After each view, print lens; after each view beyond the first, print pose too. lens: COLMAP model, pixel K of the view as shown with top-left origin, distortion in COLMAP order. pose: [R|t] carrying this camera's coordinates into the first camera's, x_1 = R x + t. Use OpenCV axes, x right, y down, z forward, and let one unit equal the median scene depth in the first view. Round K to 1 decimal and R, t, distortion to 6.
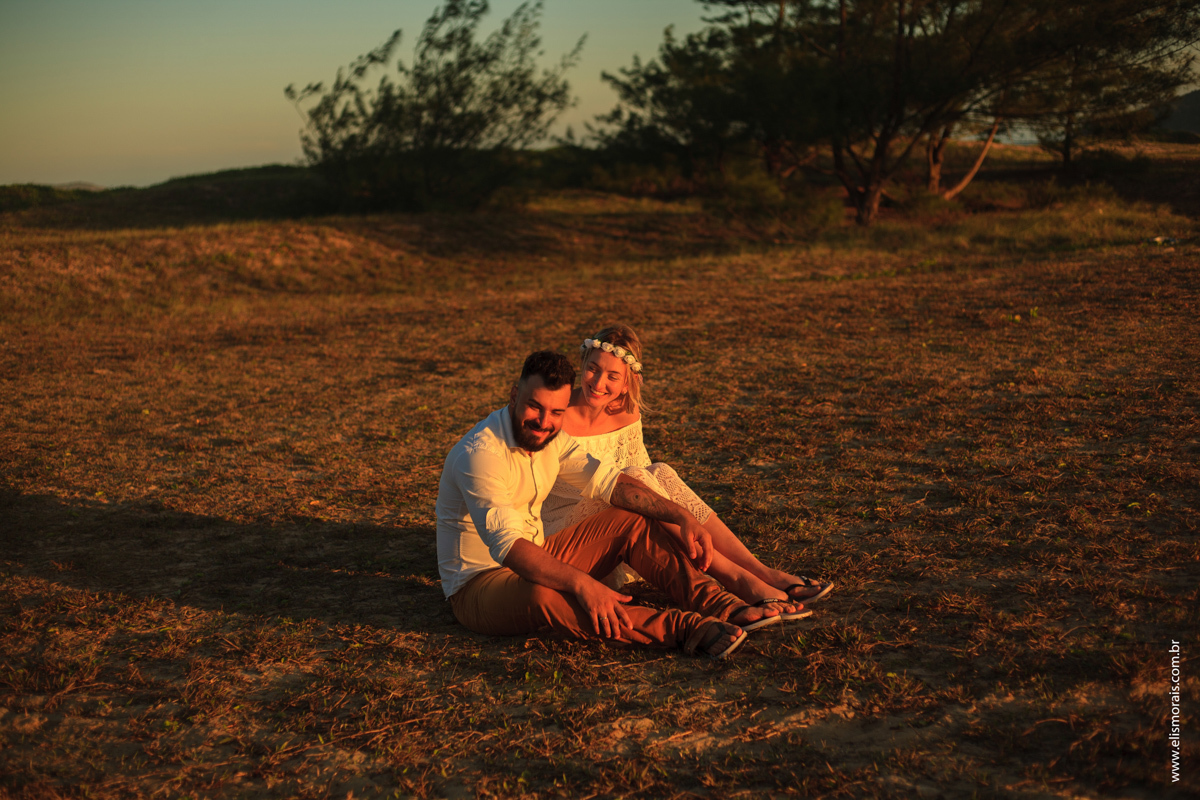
lens RADIAL K [[2067.2, 0, 600.0], [0, 2067.2, 400.0], [0, 0, 1]] dist [-0.119137, -0.059884]
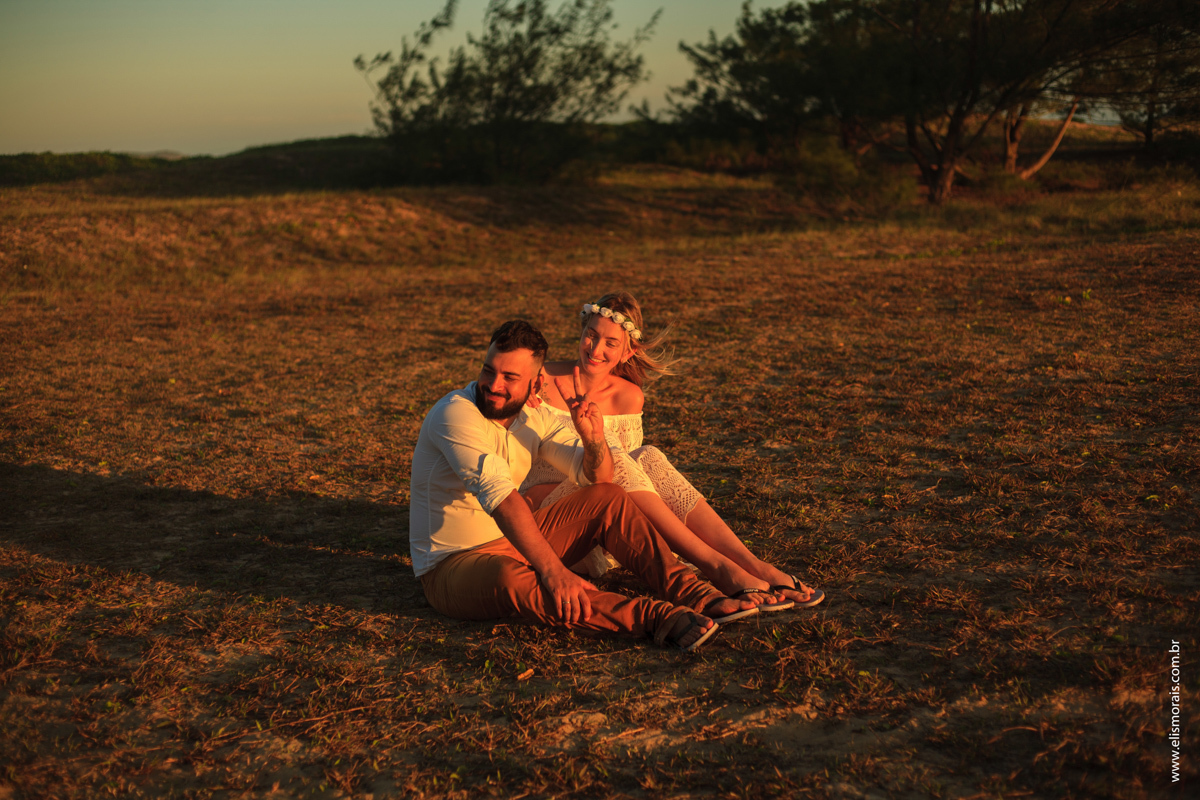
lens RADIAL K [[2045.9, 0, 600.0], [0, 2045.9, 400.0], [0, 0, 1]] dist [-0.109505, -0.129158]
pose [[0.998408, 0.018116, -0.053412, 0.034021], [-0.017443, 0.999763, 0.013040, -0.001331], [0.053636, -0.012088, 0.998487, 0.028048]]
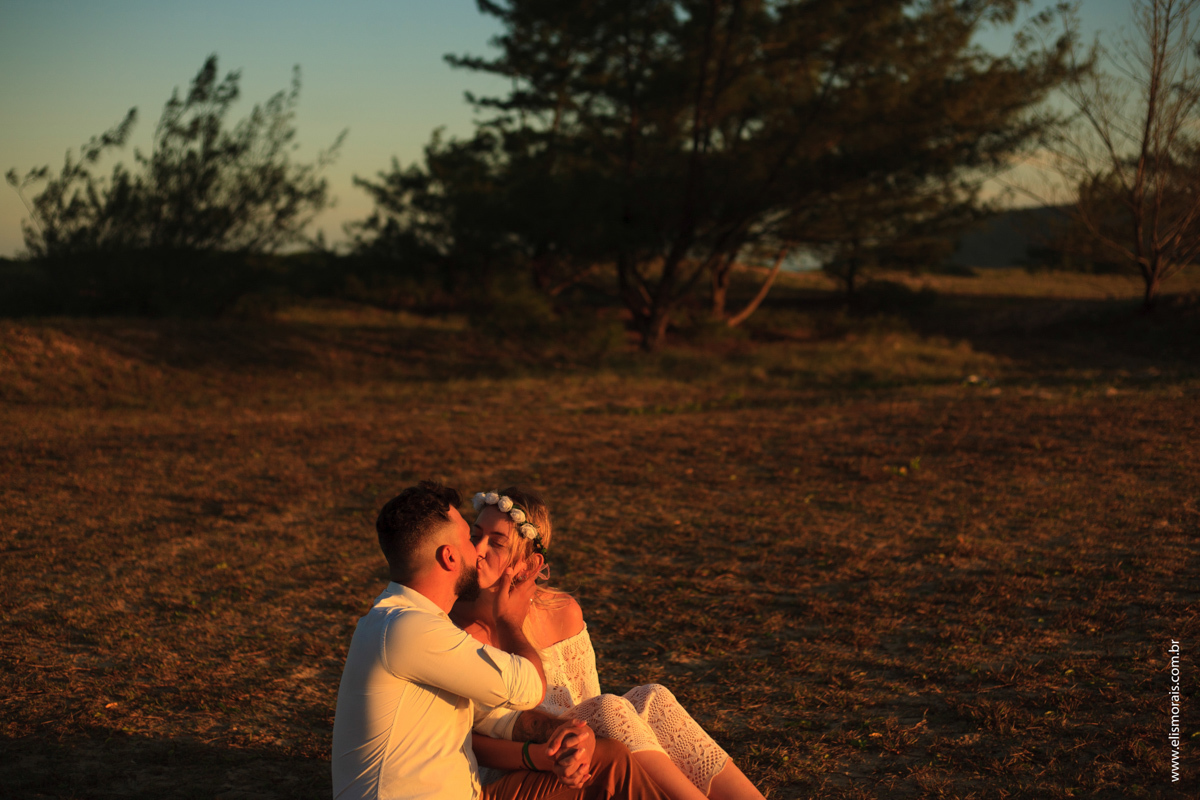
lens RADIAL K [[2045.9, 0, 600.0], [0, 2045.9, 400.0], [0, 0, 1]] dist [-0.109505, -0.129158]
pose [[0.986634, 0.036756, 0.158752, -0.059686], [-0.027957, 0.997965, -0.057311, -0.016623], [-0.160535, 0.052107, 0.985654, 0.171129]]
